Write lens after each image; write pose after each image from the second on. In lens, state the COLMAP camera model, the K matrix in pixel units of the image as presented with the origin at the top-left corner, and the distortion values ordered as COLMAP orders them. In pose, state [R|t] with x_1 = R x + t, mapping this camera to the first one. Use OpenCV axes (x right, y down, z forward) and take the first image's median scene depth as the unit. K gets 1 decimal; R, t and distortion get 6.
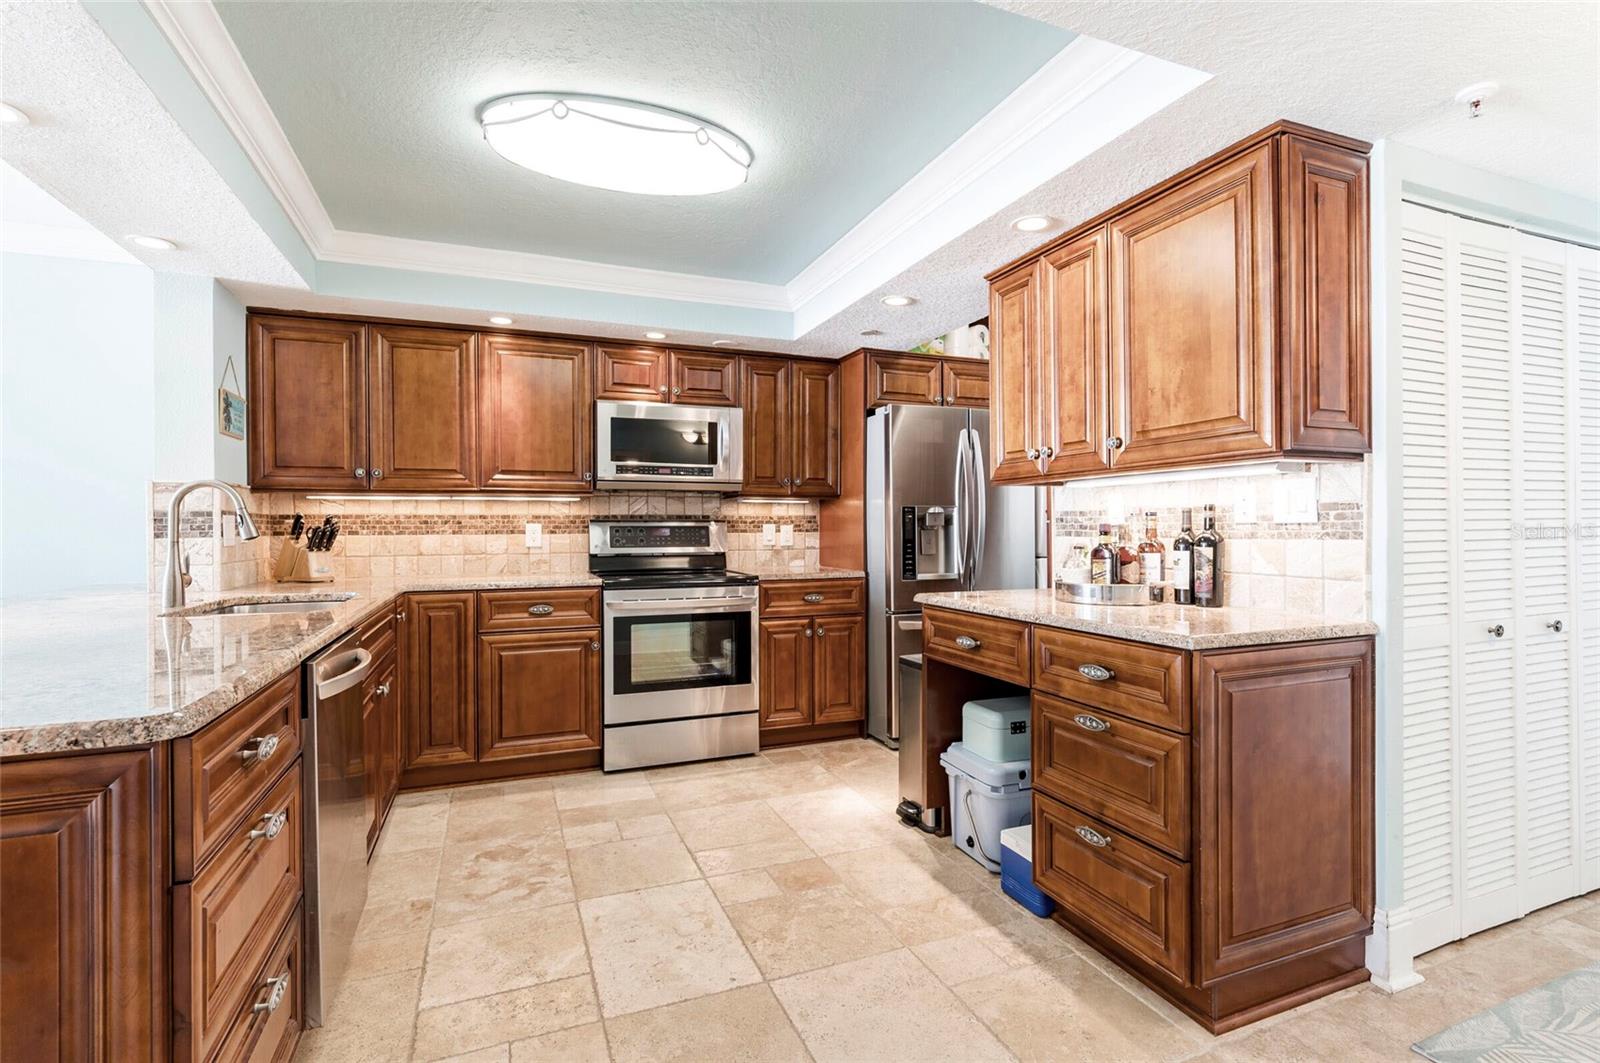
lens RADIAL K [[730.8, 0, 795.7], [0, 730.8, 533.4], [0, 0, 1]] dist [-0.003433, 0.002399]
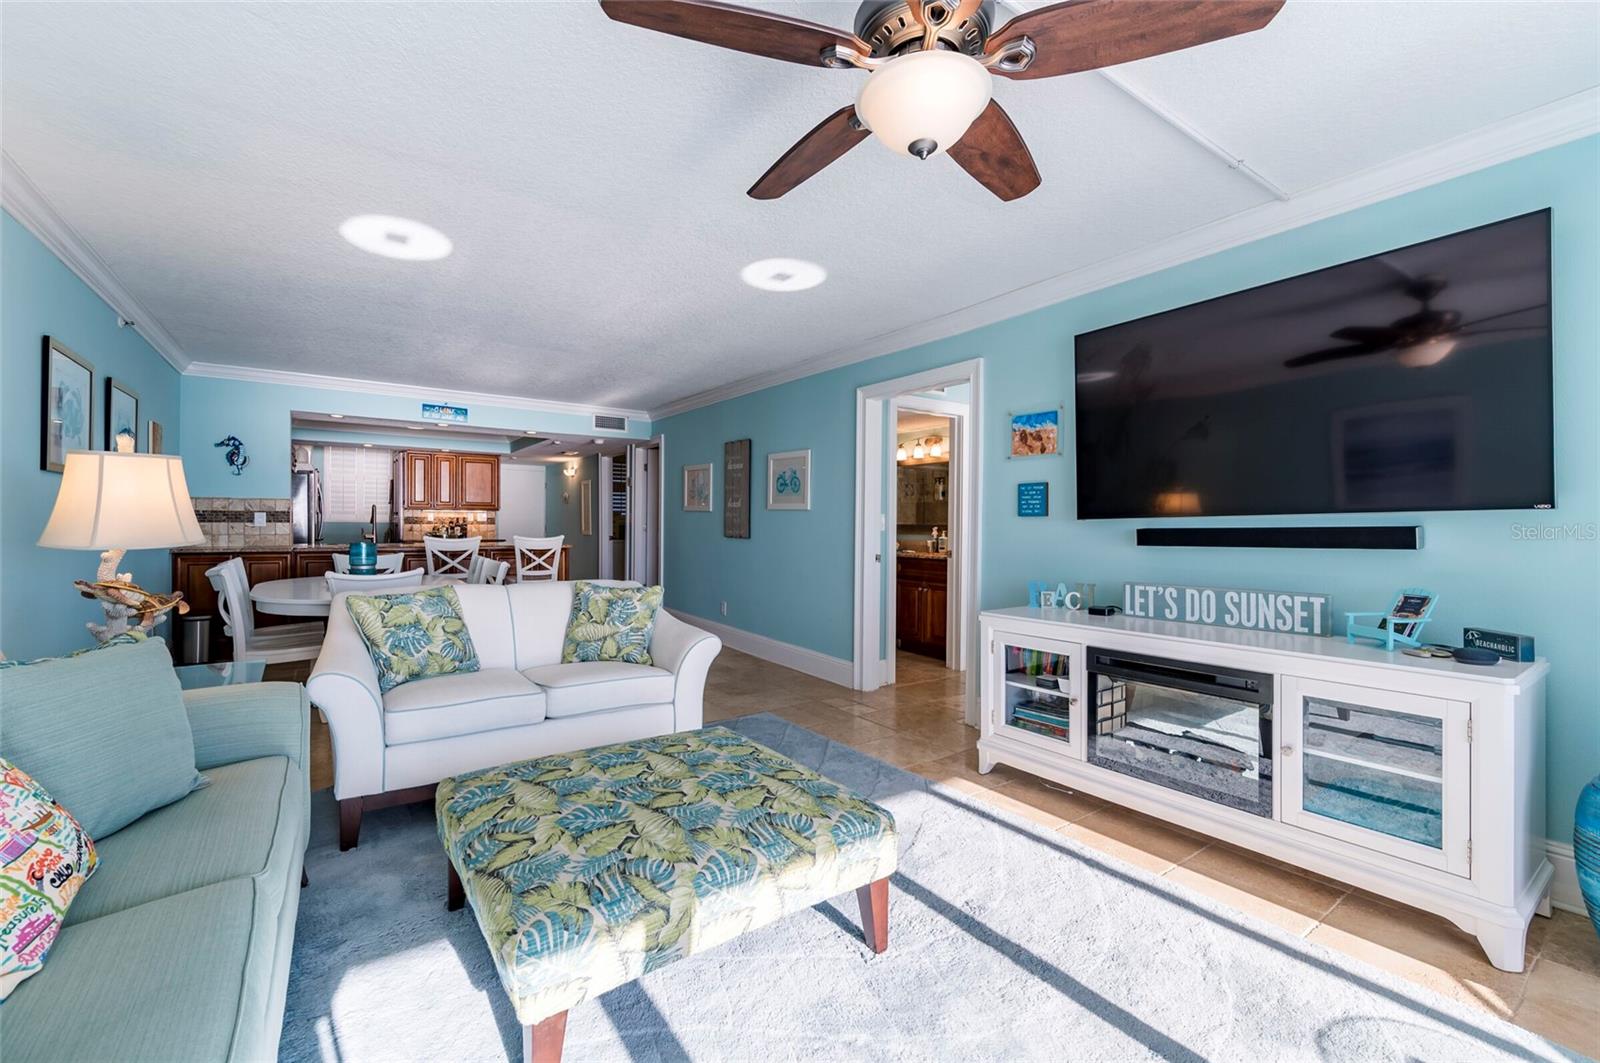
lens RADIAL K [[672.4, 0, 802.6], [0, 672.4, 524.0], [0, 0, 1]] dist [-0.003593, 0.000803]
pose [[-0.226131, 0.003430, 0.974091, -2.567668], [0.002161, 0.999993, -0.003020, 0.014118], [-0.974094, 0.001422, -0.226137, -0.089372]]
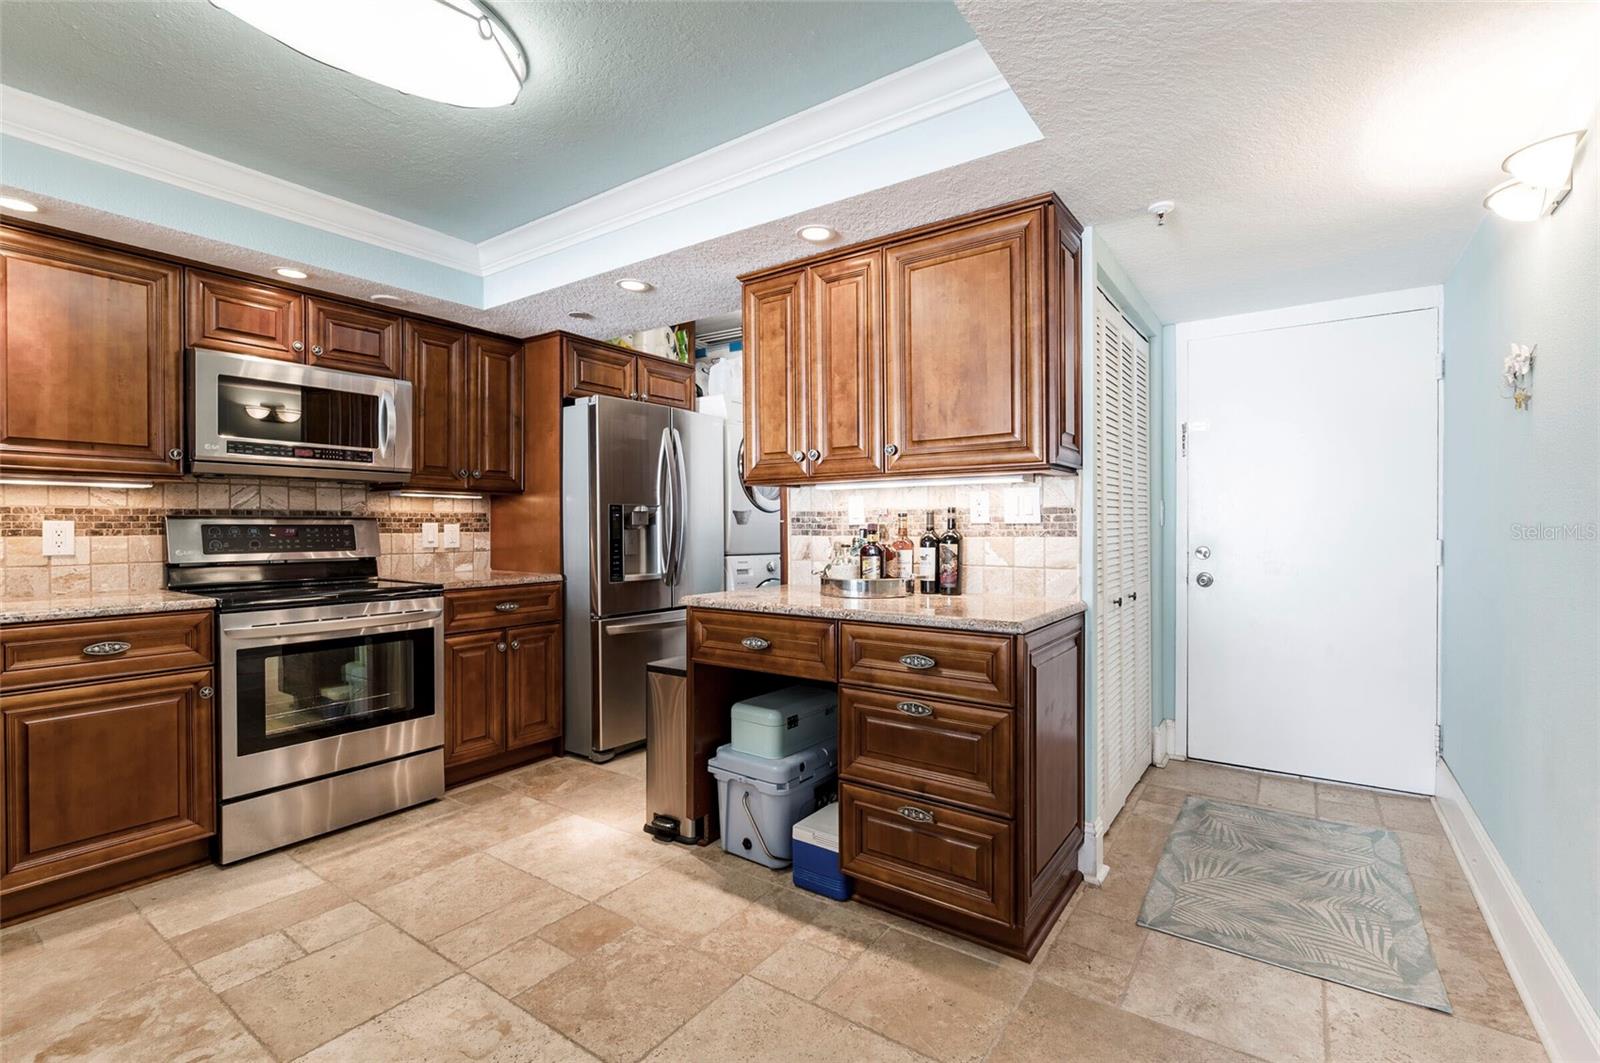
lens RADIAL K [[730.8, 0, 796.3], [0, 730.8, 529.0], [0, 0, 1]] dist [-0.003433, 0.002399]
pose [[0.847162, -0.001555, 0.531332, -0.158723], [0.003777, 0.999988, -0.003097, -0.001459], [-0.531321, 0.004631, 0.847158, 0.086924]]
